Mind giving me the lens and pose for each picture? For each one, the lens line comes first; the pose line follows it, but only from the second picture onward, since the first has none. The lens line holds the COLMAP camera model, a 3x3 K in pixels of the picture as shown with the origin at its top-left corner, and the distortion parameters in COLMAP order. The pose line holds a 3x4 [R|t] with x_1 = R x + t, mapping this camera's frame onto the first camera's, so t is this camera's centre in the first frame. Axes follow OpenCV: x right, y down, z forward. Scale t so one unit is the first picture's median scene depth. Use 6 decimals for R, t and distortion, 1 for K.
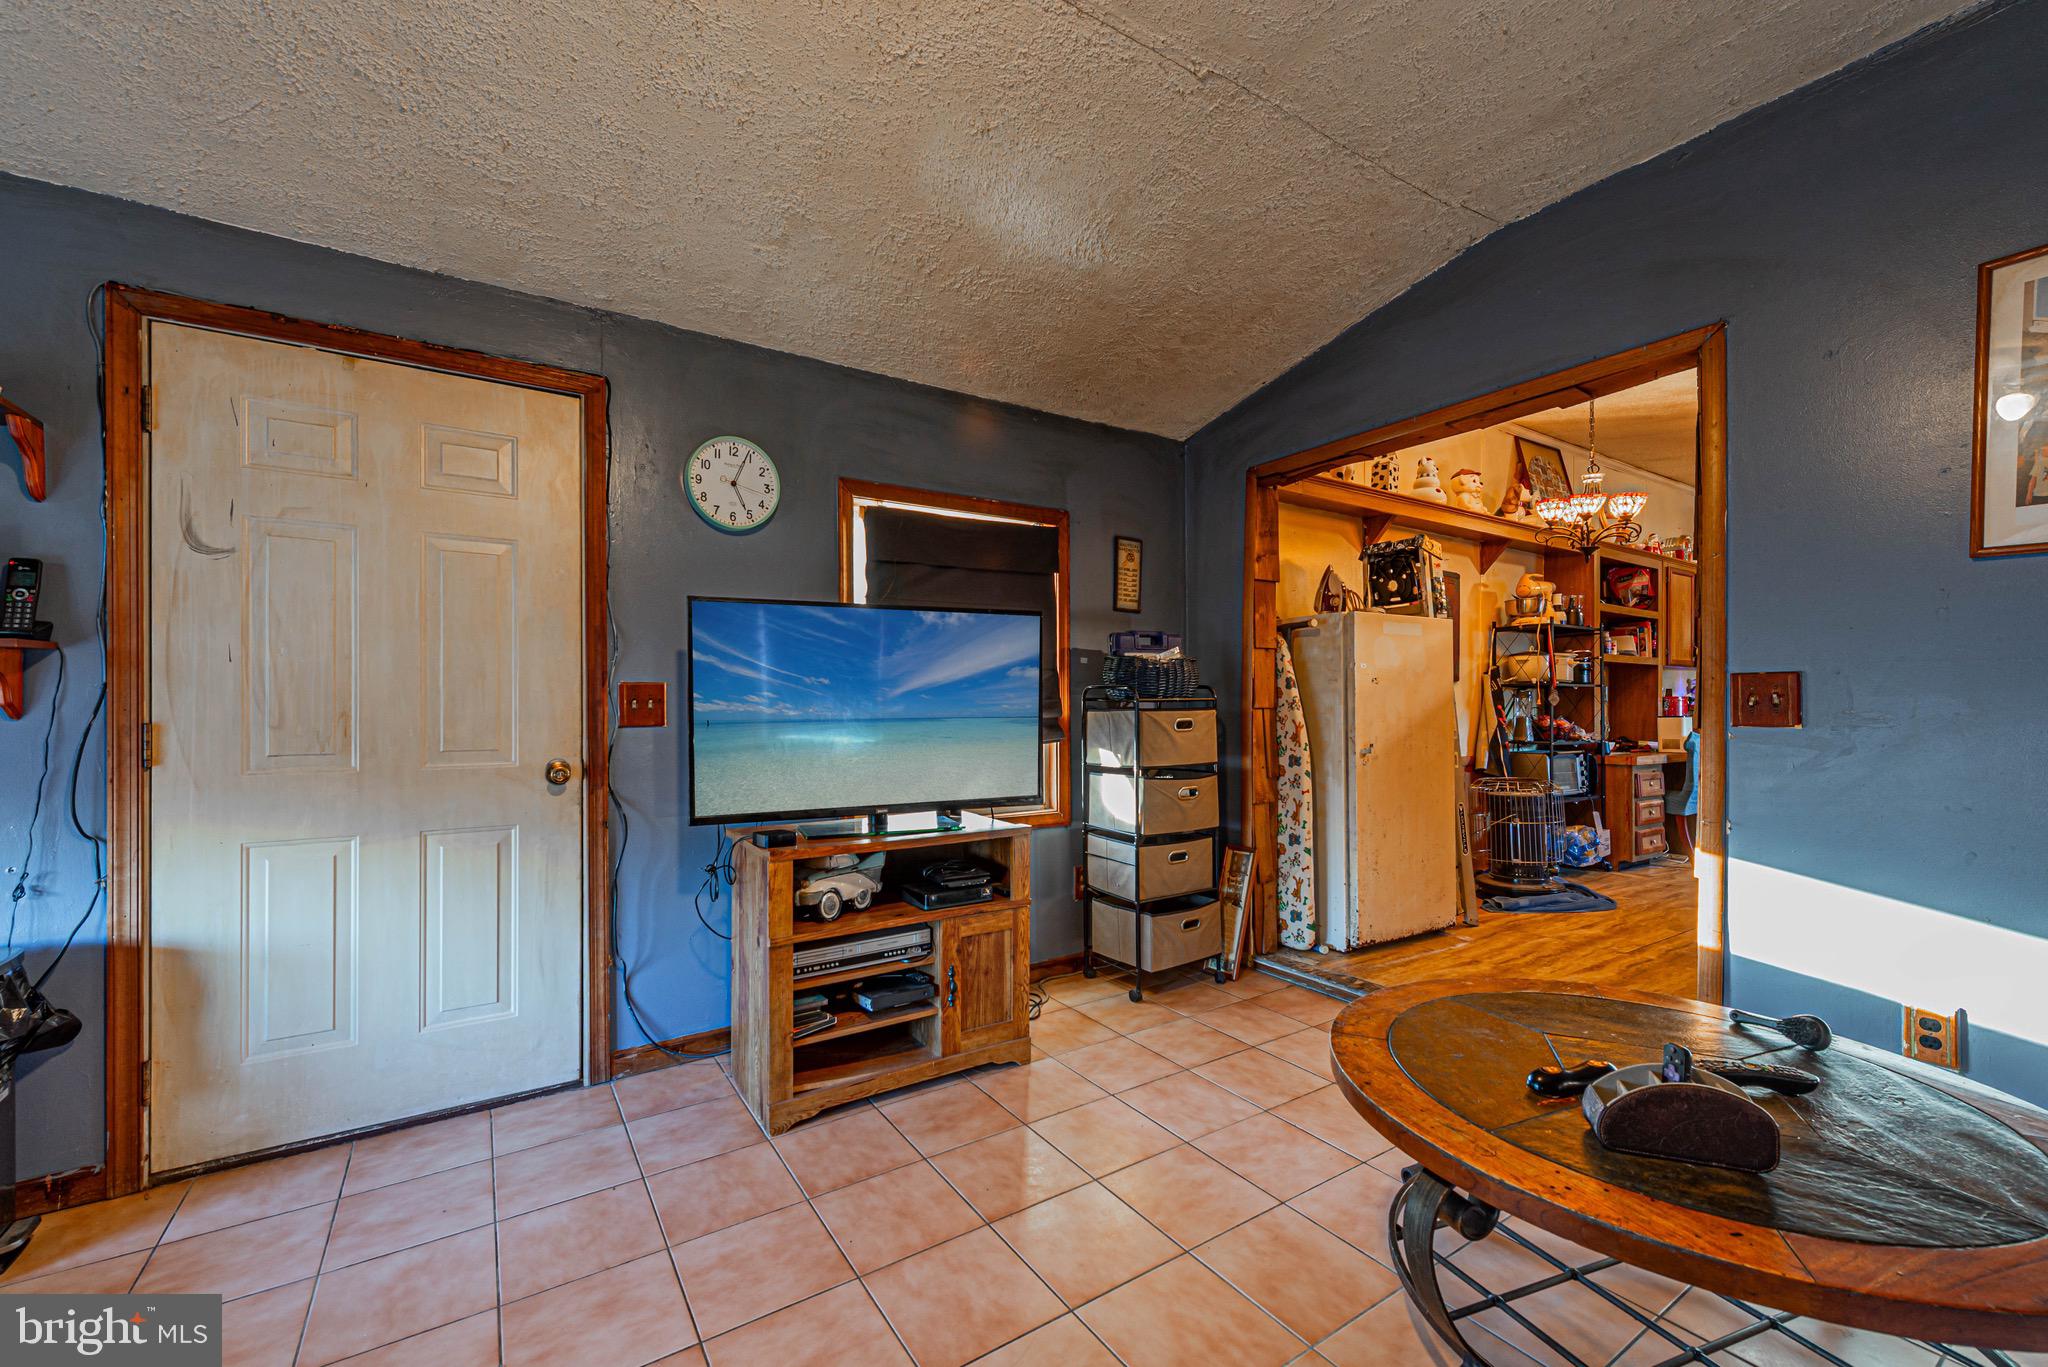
lens RADIAL K [[815.0, 0, 1011.5], [0, 815.0, 690.4], [0, 0, 1]] dist [0.008258, -0.000755]
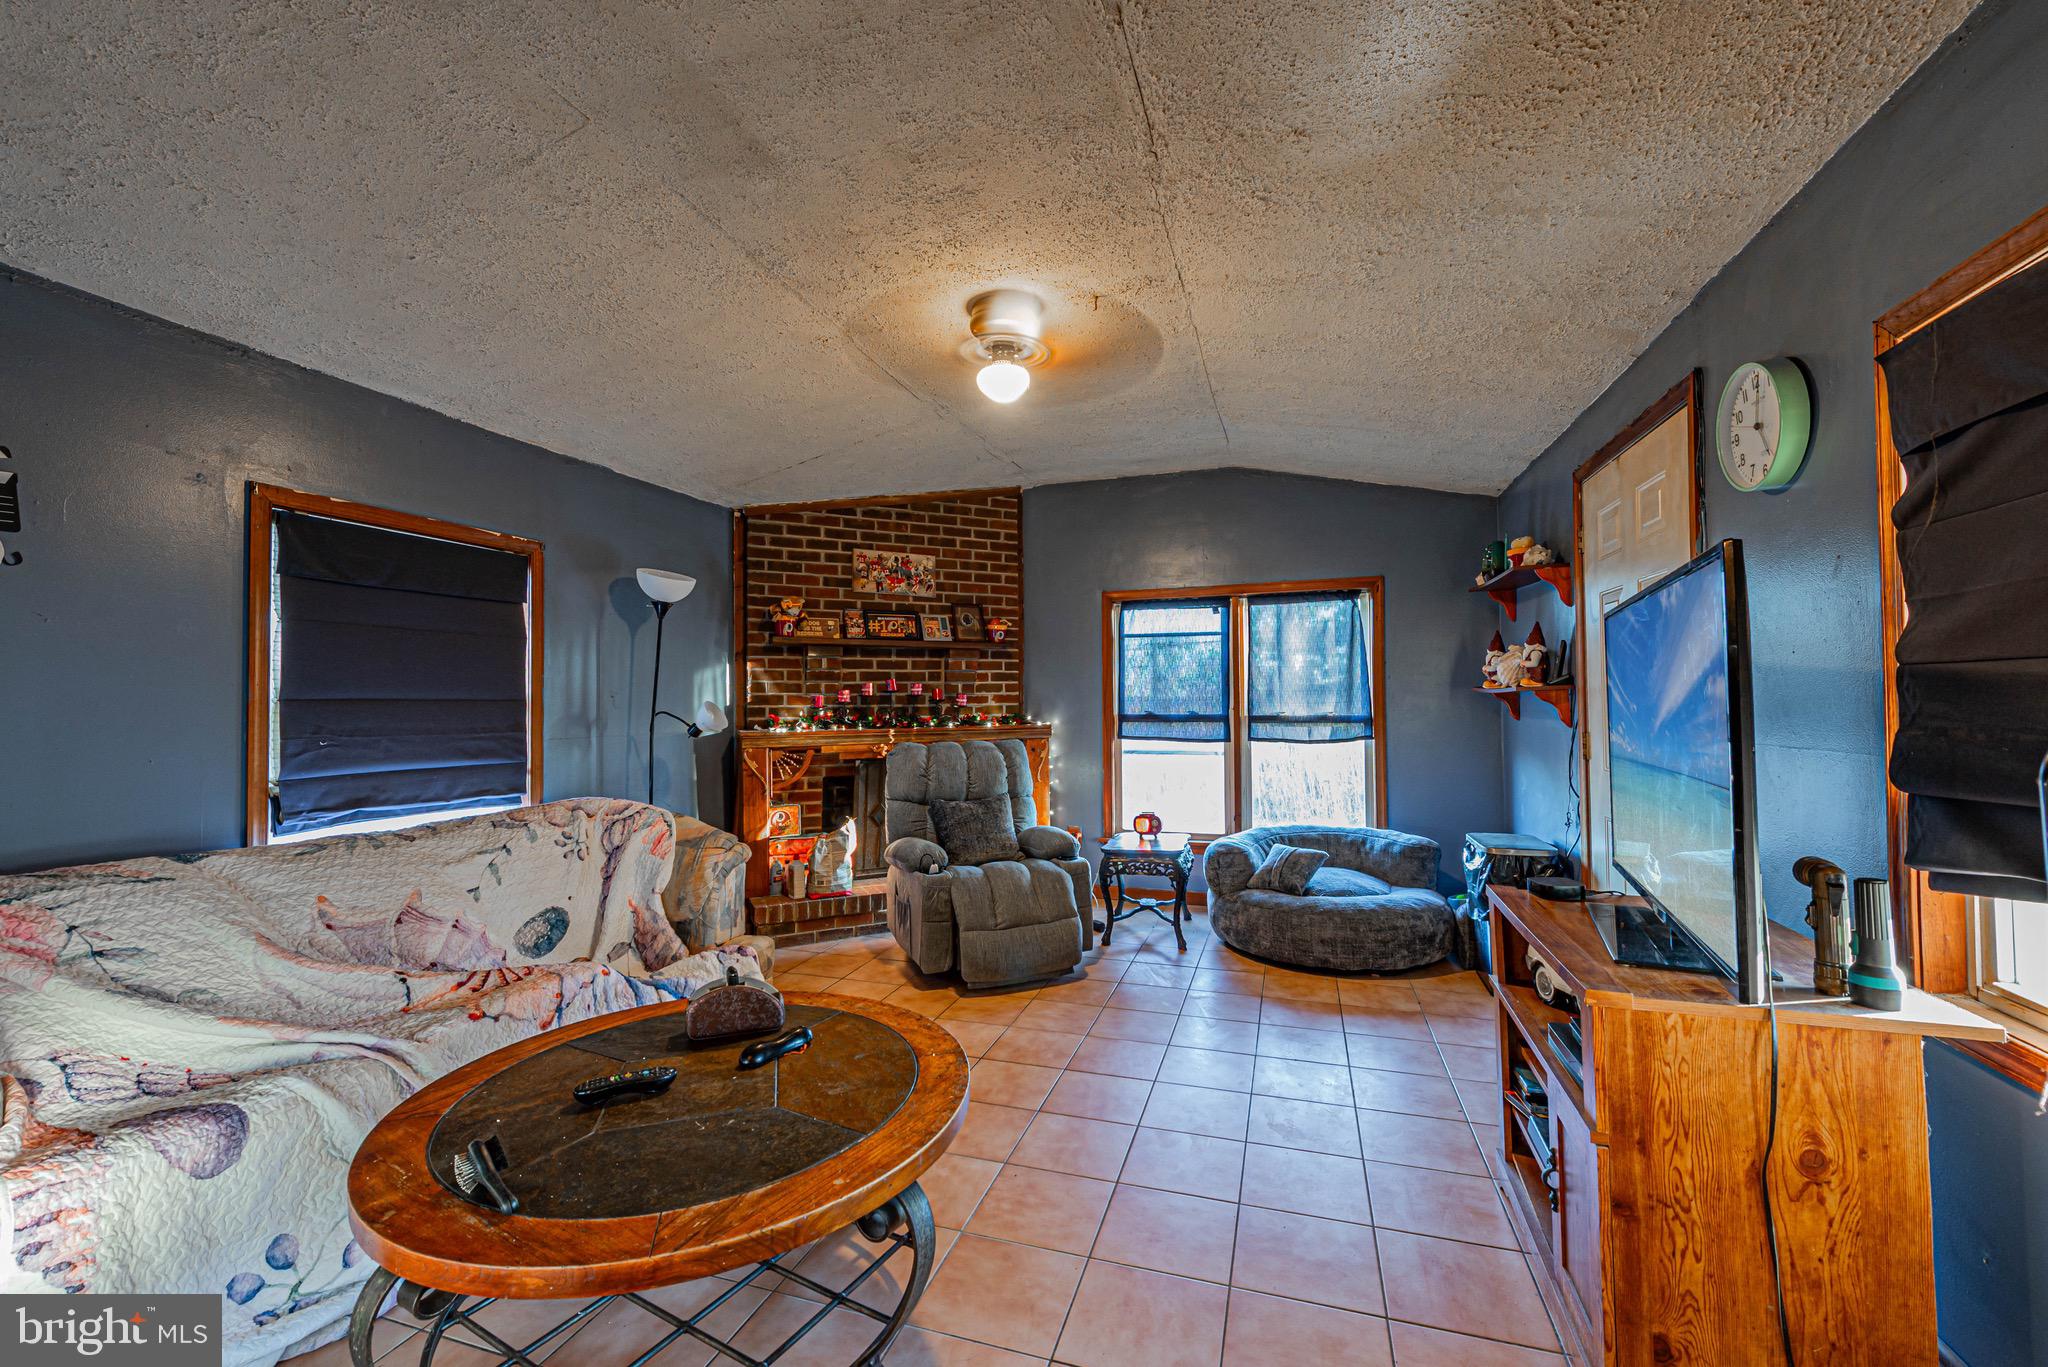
lens RADIAL K [[815.0, 0, 1011.6], [0, 815.0, 696.7], [0, 0, 1]] dist [0.008258, -0.000755]
pose [[-0.782536, 0.013089, -0.622467, 0.982064], [0.021242, 0.999758, -0.005682, -0.042810], [0.622242, -0.017669, -0.782625, 1.845141]]
